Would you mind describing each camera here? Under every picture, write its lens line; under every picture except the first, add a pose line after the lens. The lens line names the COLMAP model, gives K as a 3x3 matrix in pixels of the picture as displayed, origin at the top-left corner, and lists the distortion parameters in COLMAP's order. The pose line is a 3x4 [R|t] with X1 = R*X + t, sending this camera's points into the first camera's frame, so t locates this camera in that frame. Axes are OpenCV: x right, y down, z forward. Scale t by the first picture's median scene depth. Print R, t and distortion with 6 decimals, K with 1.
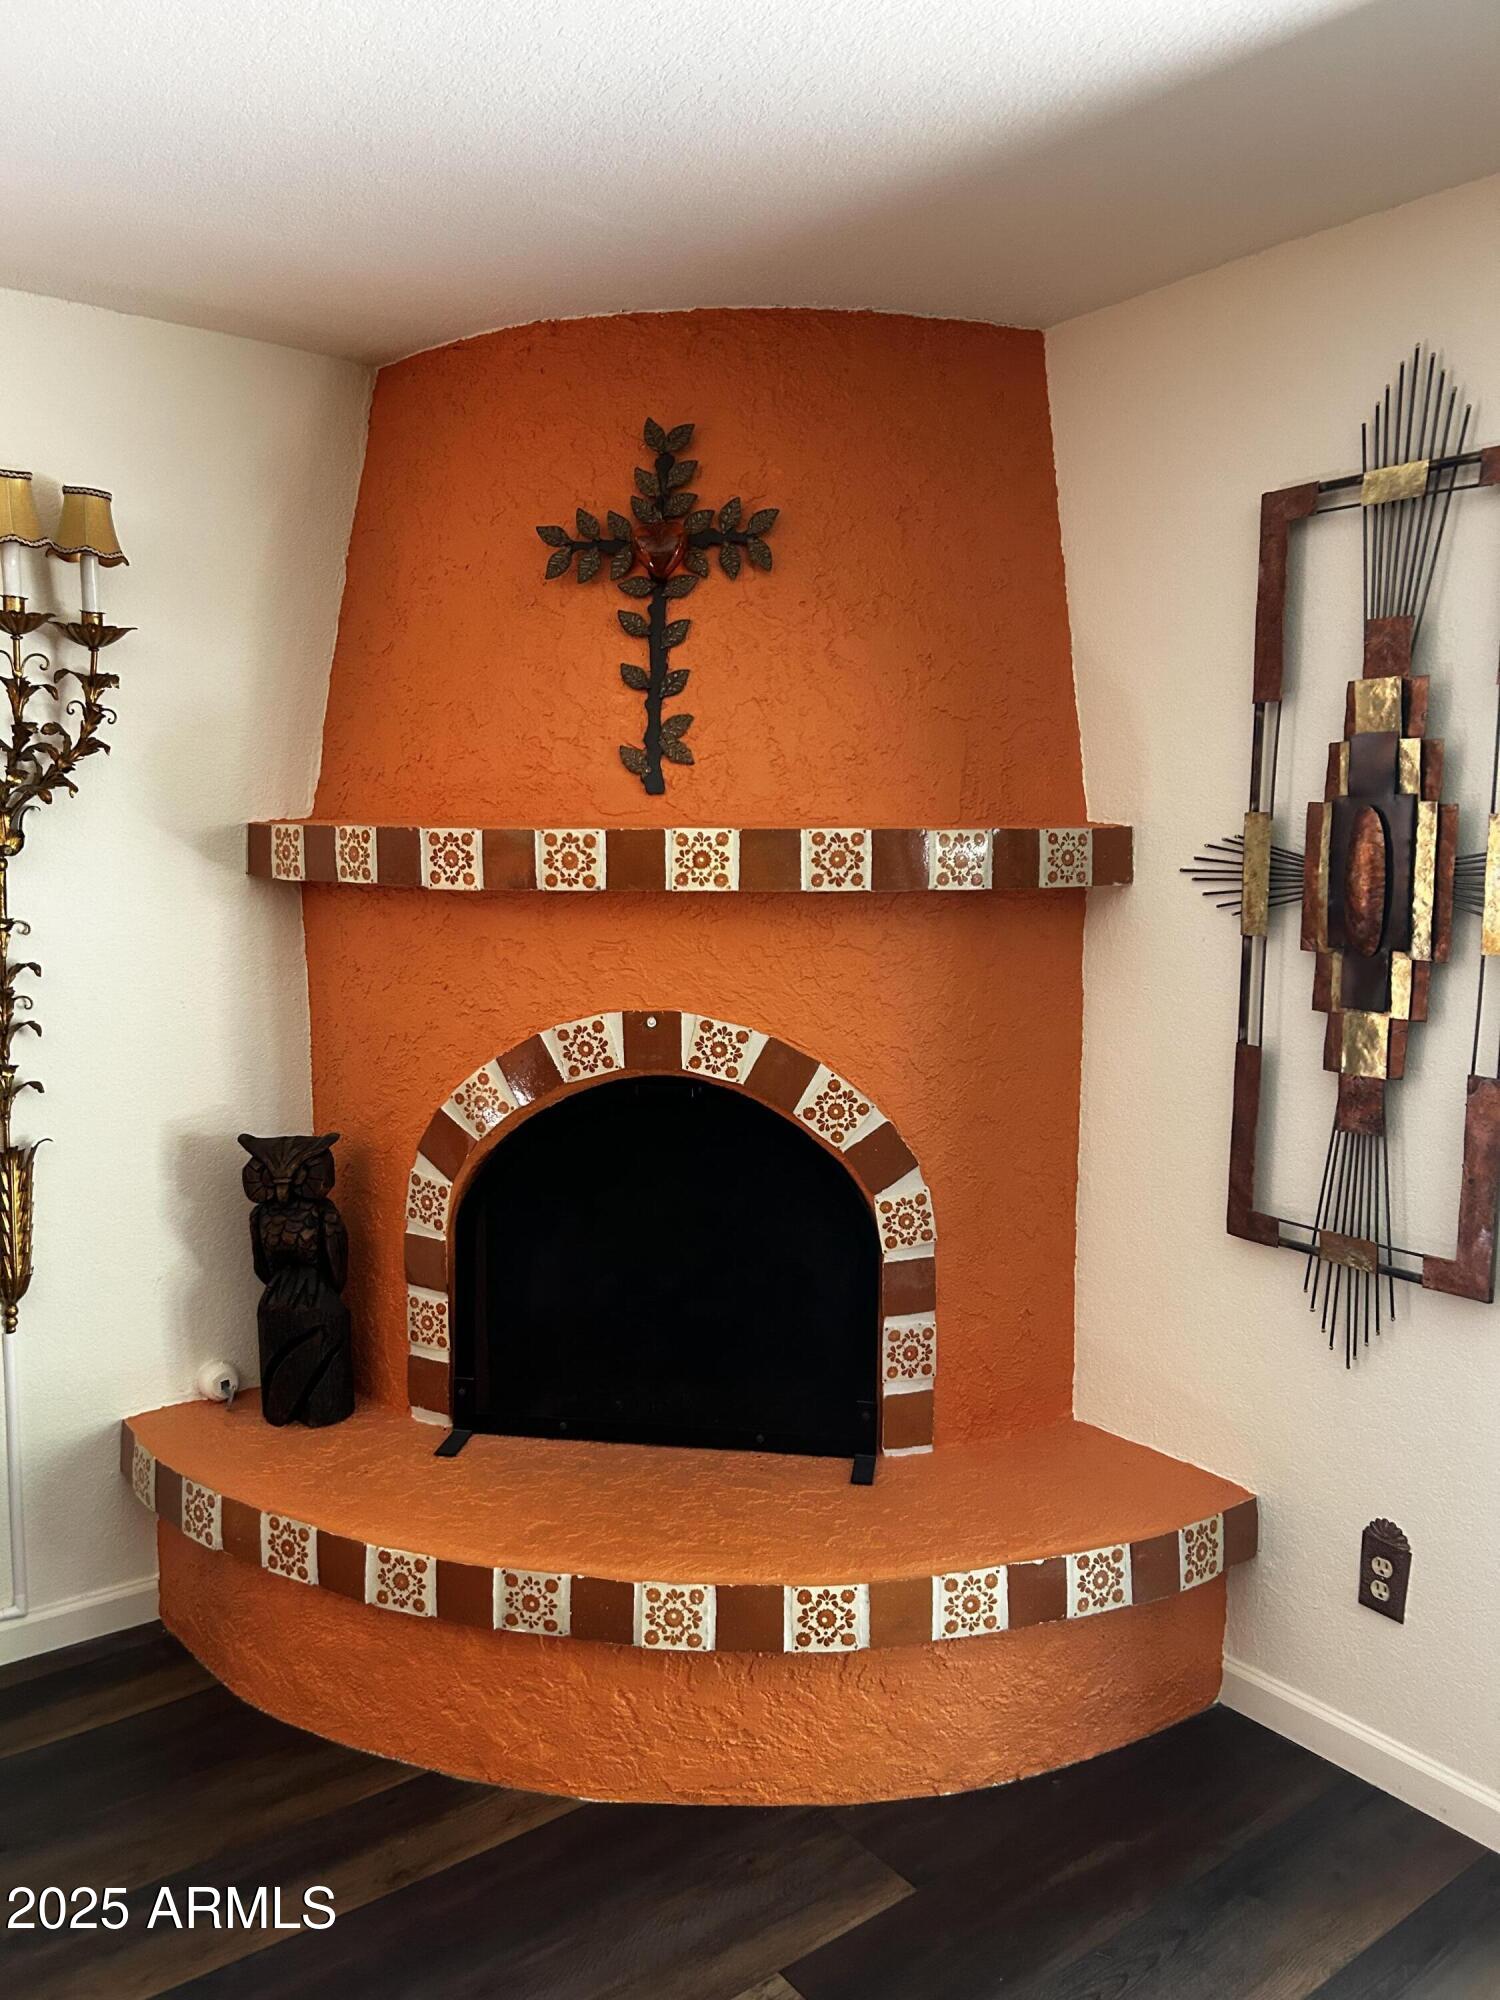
lens RADIAL K [[1545.1, 0, 750.0], [0, 1545.1, 1000.0], [0, 0, 1]] dist [0.078733, -0.091973]
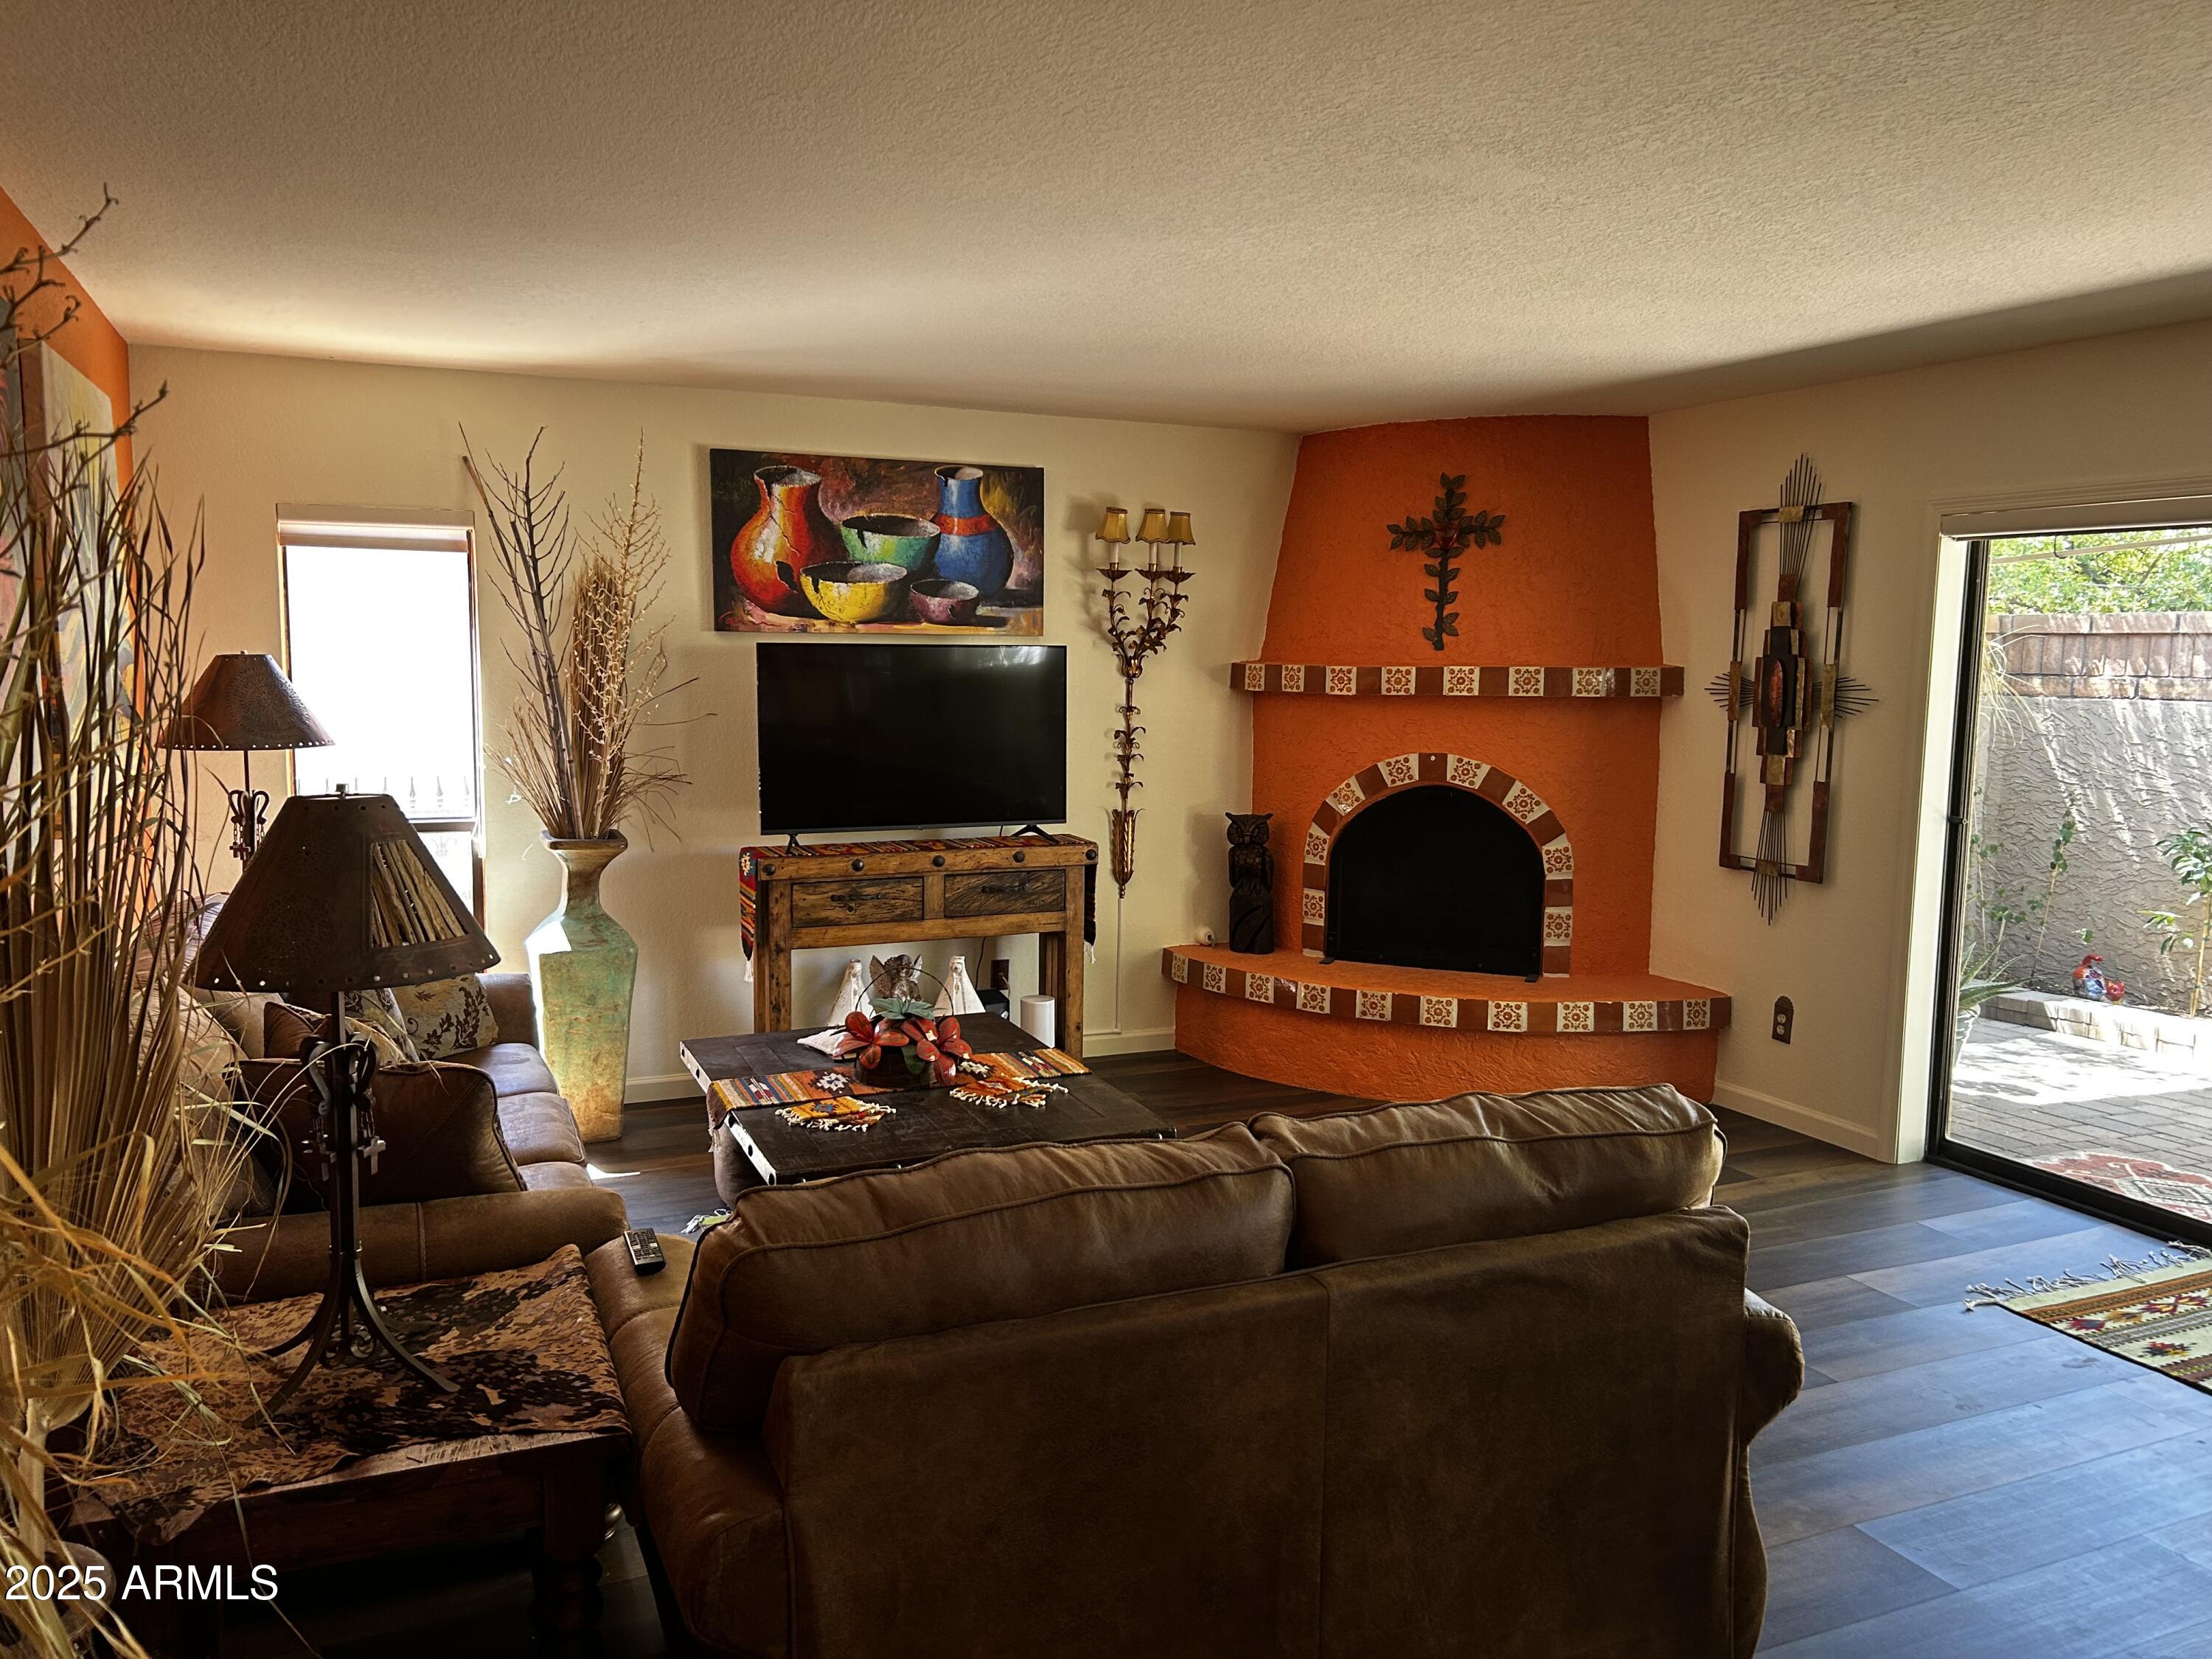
lens RADIAL K [[1692.3, 0, 1066.9], [0, 1692.3, 831.8], [0, 0, 1]] dist [0.148117, -0.433317]
pose [[0.970082, 0.032661, -0.240570, 0.013746], [-0.034051, 0.999419, -0.001623, 0.135967], [0.240377, 0.009766, 0.970630, -1.377165]]
